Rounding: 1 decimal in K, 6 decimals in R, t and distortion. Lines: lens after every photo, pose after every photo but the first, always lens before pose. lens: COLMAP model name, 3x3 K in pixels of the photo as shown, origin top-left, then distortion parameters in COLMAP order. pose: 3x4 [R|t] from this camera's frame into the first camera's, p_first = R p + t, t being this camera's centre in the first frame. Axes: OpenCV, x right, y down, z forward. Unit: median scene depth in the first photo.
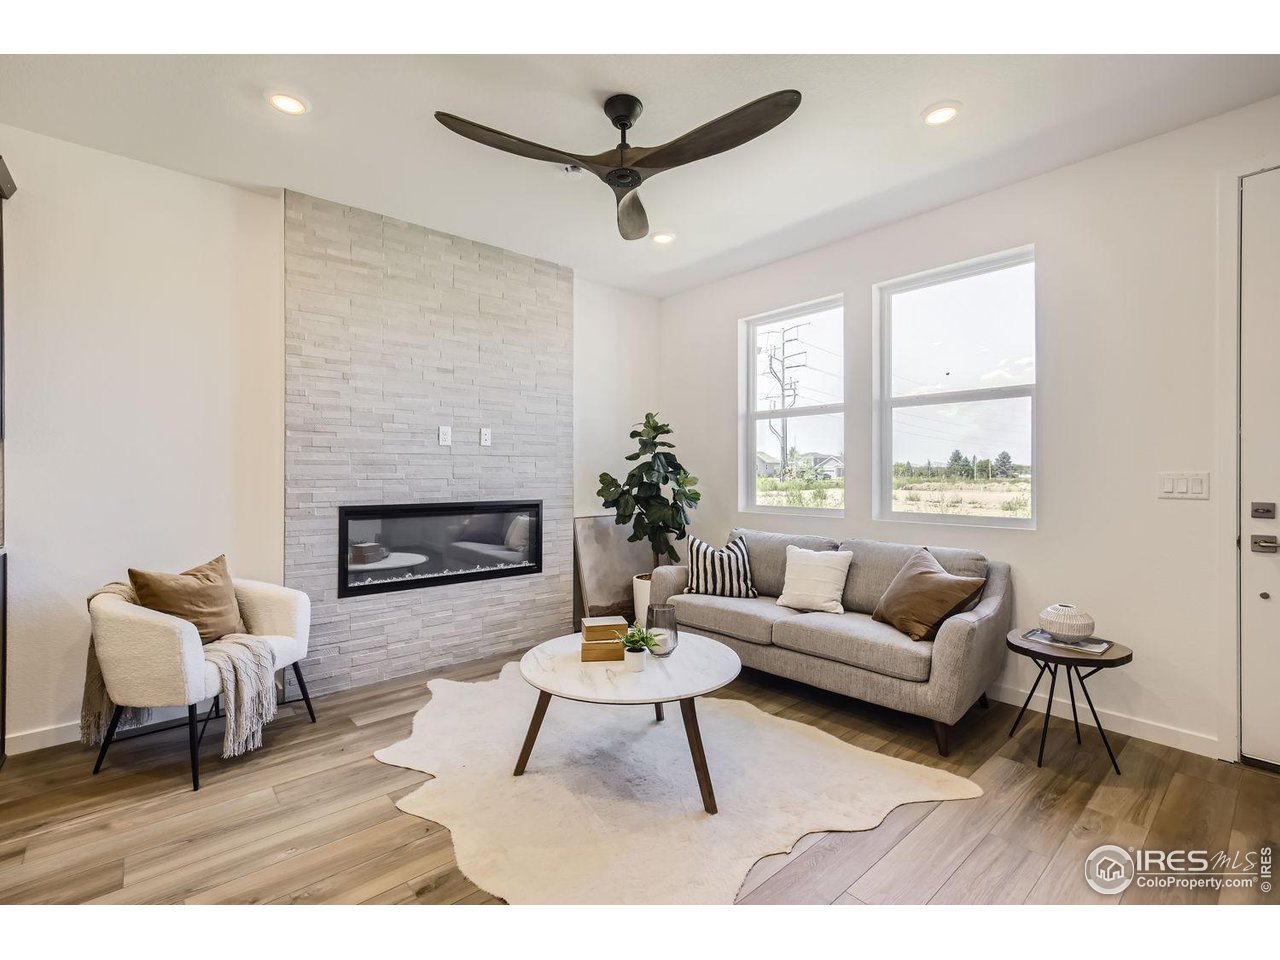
lens RADIAL K [[582.4, 0, 642.7], [0, 582.4, 476.1], [0, 0, 1]] dist [0.004145, 0.002277]
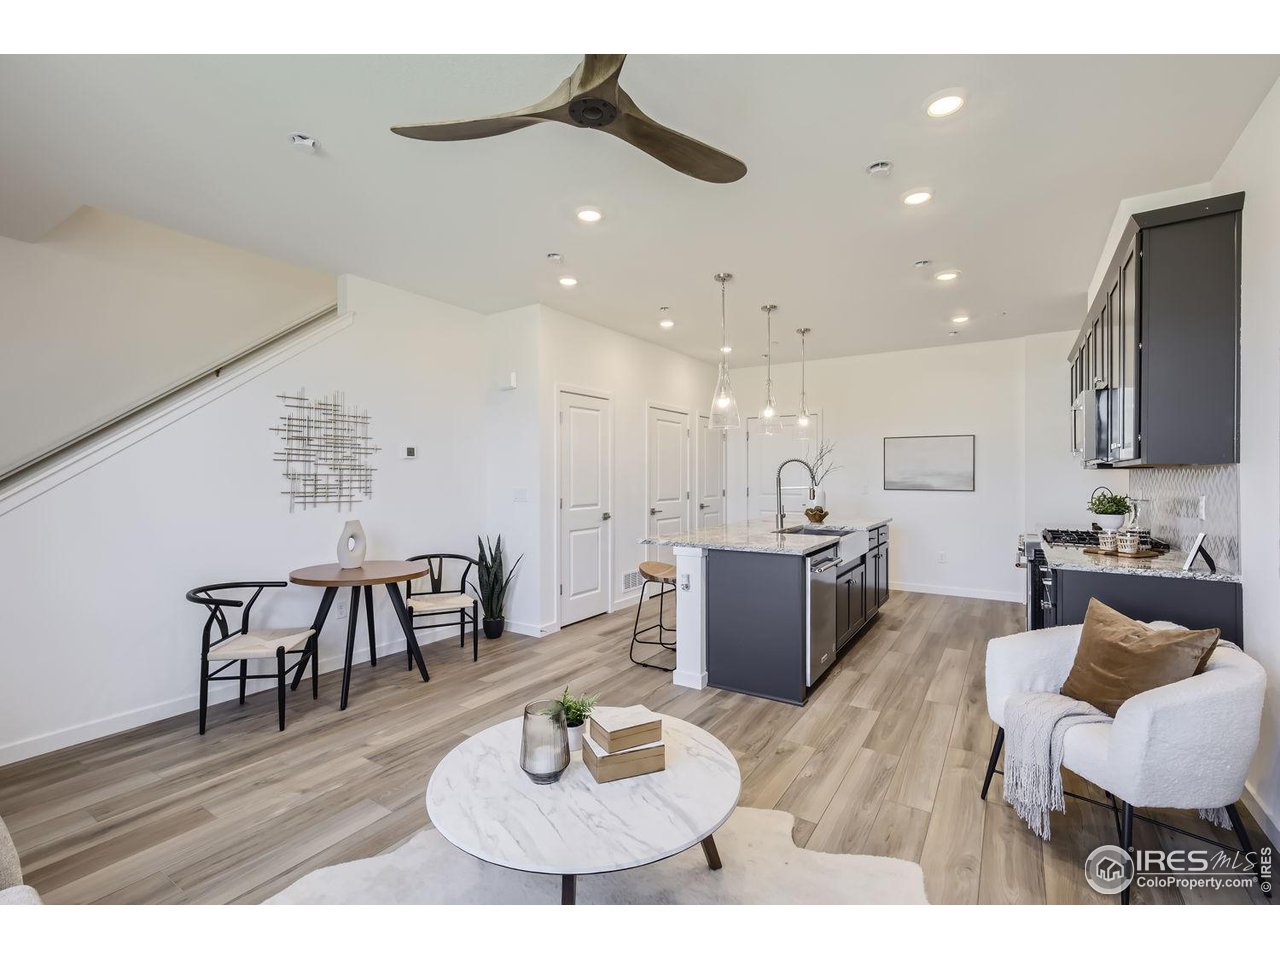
lens RADIAL K [[582.4, 0, 641.4], [0, 582.4, 472.3], [0, 0, 1]] dist [0.004145, 0.002277]
pose [[-0.963243, 0.000403, -0.268630, 0.073846], [0.000050, 0.999999, 0.001320, -0.035472], [0.268630, 0.001258, -0.963243, 1.203495]]
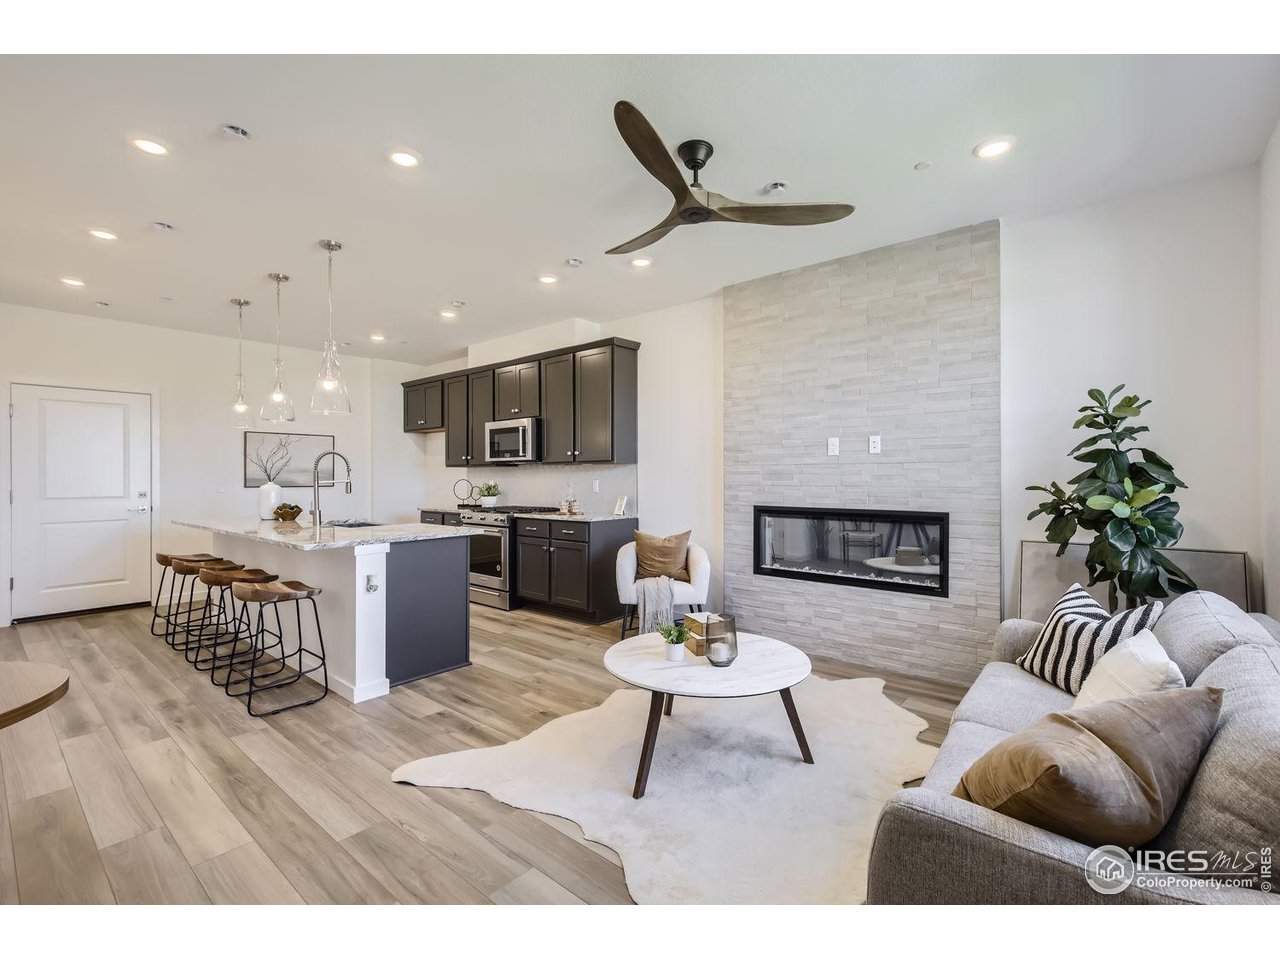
lens RADIAL K [[582.4, 0, 641.5], [0, 582.4, 482.0], [0, 0, 1]] dist [0.004145, 0.002277]
pose [[0.147557, 0.008515, -0.989017, 0.716001], [-0.004119, 0.999960, 0.007995, -0.010861], [0.989045, 0.002894, 0.147587, 0.510529]]
